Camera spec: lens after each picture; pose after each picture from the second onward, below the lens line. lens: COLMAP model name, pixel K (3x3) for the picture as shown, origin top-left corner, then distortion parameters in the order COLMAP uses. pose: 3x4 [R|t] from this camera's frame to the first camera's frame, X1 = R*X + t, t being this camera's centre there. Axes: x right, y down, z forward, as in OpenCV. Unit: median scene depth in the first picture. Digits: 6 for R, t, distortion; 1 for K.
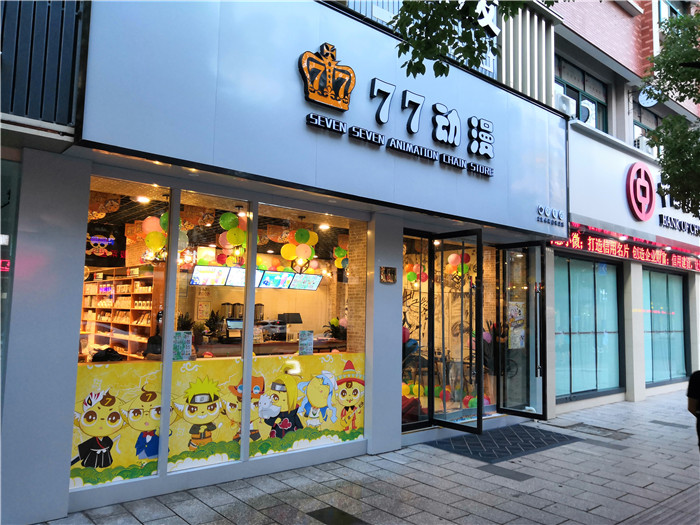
lens RADIAL K [[544.7, 0, 350.0], [0, 544.7, 262.5], [0, 0, 1]] dist [0.001684, -0.010289]
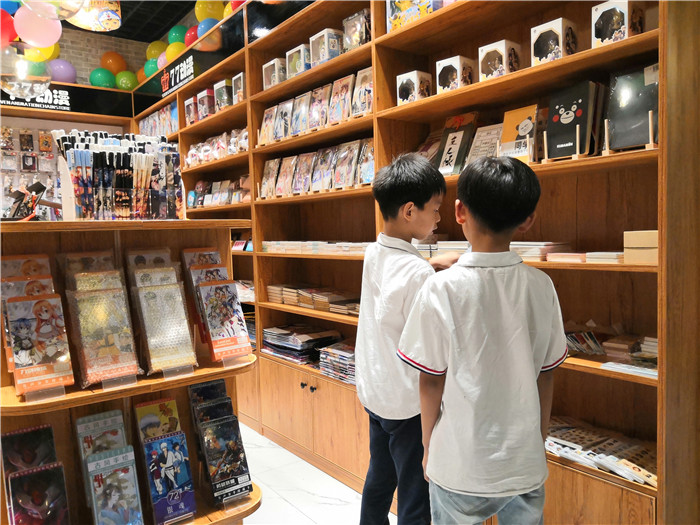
lens RADIAL K [[552.3, 0, 350.0], [0, 552.3, 262.5], [0, 0, 1]] dist [-0.009130, -0.002453]
pose [[0.996932, -0.044019, -0.064719, -0.371651], [0.052977, 0.988164, 0.143960, 0.102072], [0.057616, -0.146947, 0.987465, 0.718879]]
